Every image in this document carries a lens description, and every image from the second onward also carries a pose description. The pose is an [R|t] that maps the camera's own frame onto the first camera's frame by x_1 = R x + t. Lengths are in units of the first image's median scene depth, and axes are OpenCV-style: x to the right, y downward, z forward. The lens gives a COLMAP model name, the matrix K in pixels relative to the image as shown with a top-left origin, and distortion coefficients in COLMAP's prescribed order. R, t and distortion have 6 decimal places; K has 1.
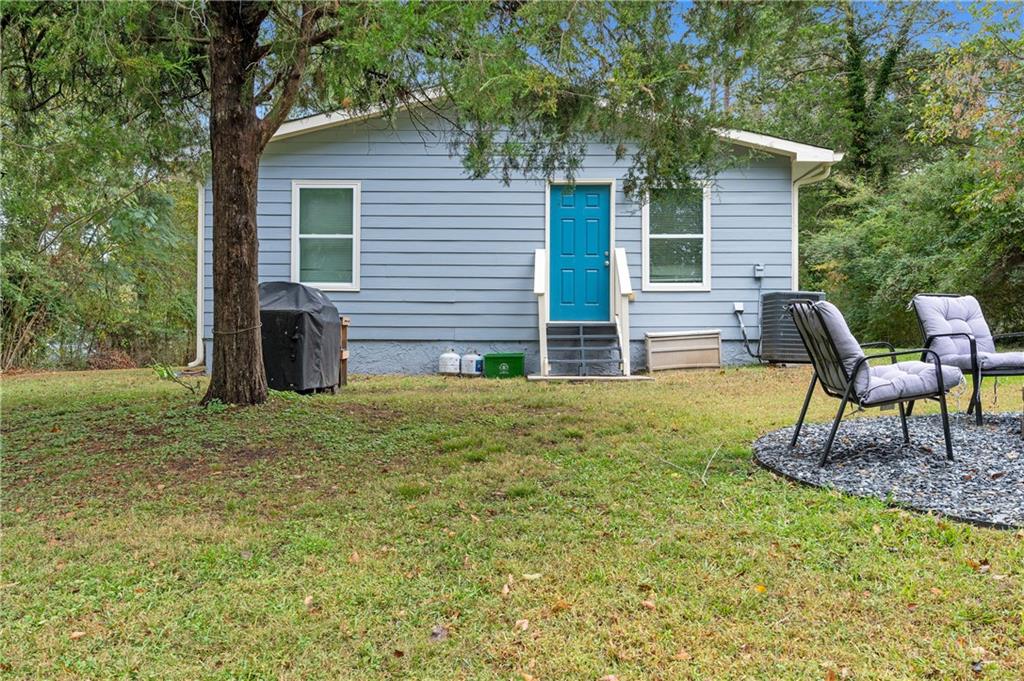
lens RADIAL K [[844.1, 0, 512.0], [0, 844.1, 340.5], [0, 0, 1]] dist [0.004756, 0.000685]
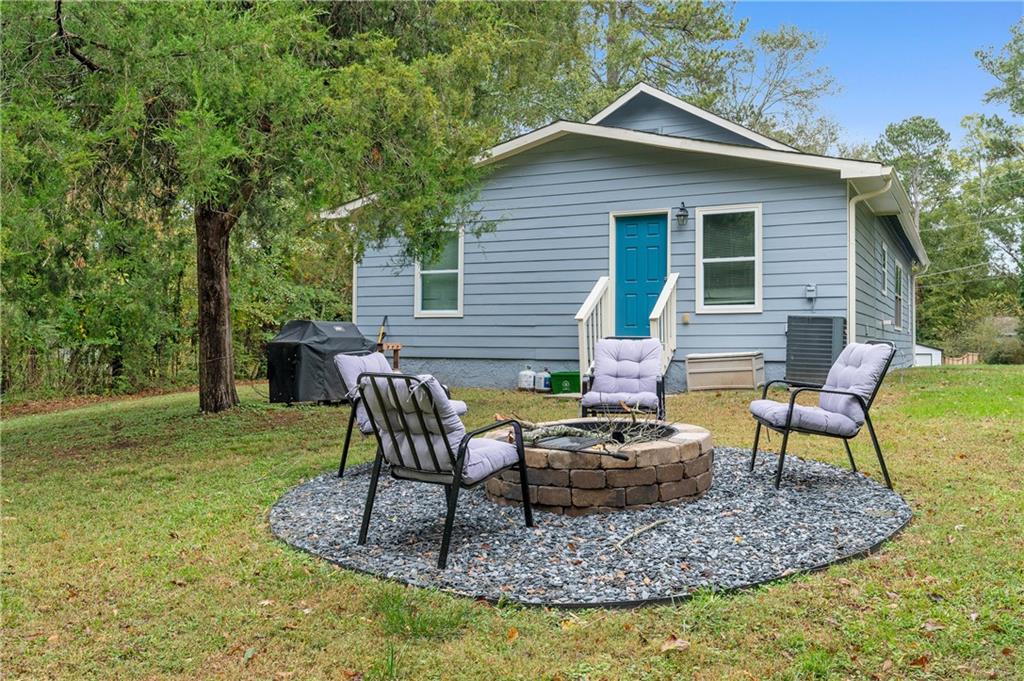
lens RADIAL K [[844.1, 0, 512.0], [0, 844.1, 340.5], [0, 0, 1]] dist [0.004756, 0.000685]
pose [[0.901492, -0.001950, -0.432791, 0.401997], [0.000381, 0.999993, -0.003712, -0.021578], [0.432795, 0.003181, 0.901487, -0.037948]]
